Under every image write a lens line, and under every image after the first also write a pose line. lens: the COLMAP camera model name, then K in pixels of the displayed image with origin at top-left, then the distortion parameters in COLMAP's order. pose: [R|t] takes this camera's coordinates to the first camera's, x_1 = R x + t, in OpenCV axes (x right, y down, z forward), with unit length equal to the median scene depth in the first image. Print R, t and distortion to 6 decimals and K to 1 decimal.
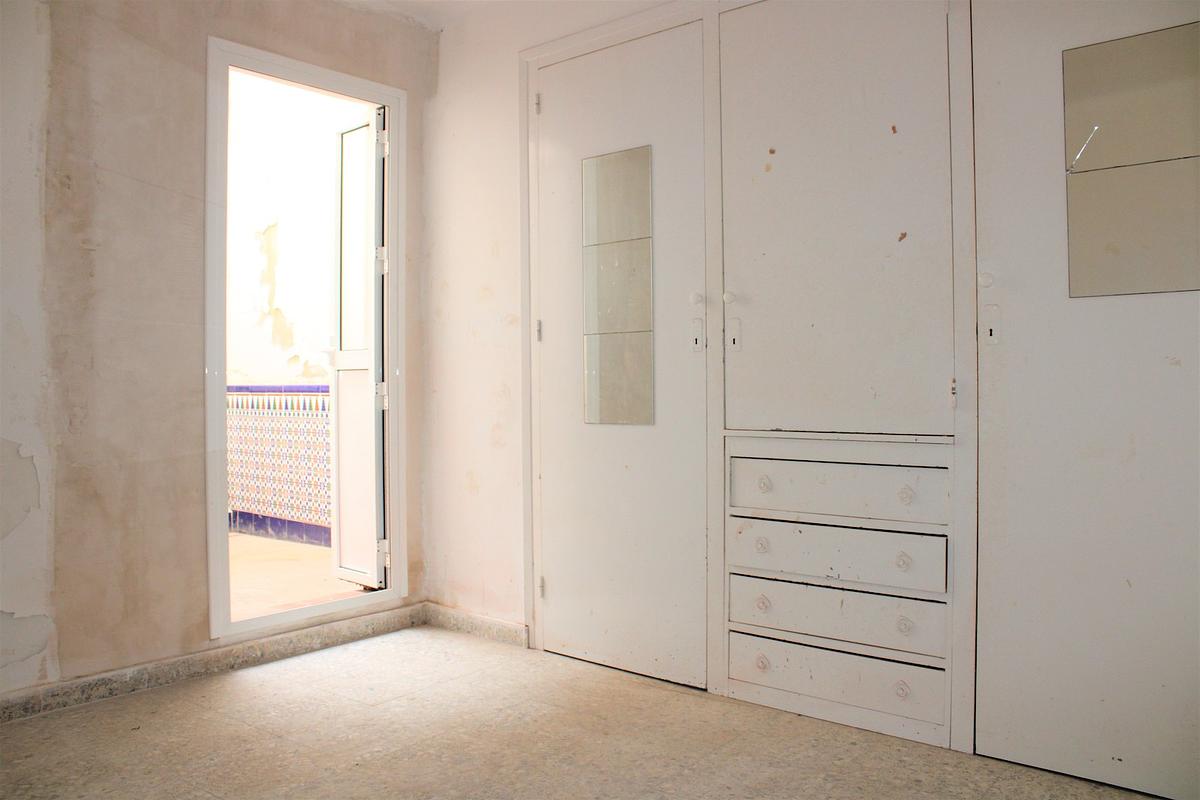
lens RADIAL K [[990.9, 0, 600.0], [0, 990.9, 400.0], [0, 0, 1]] dist [-0.165884, 0.140836]
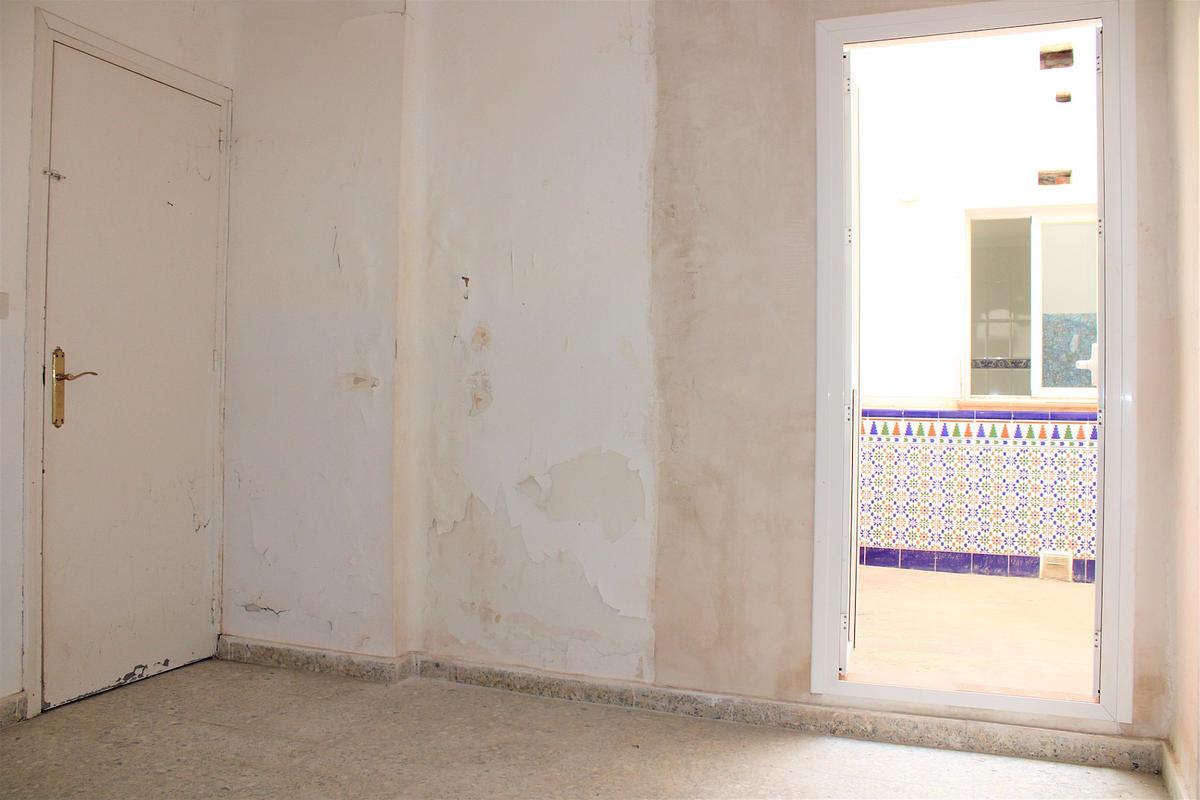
lens RADIAL K [[990.9, 0, 600.0], [0, 990.9, 400.0], [0, 0, 1]] dist [-0.165884, 0.140836]
pose [[0.271292, -0.000452, -0.962497, 0.452979], [-0.030534, 0.999493, -0.009076, -0.008773], [0.962013, 0.031851, 0.271141, 0.621418]]
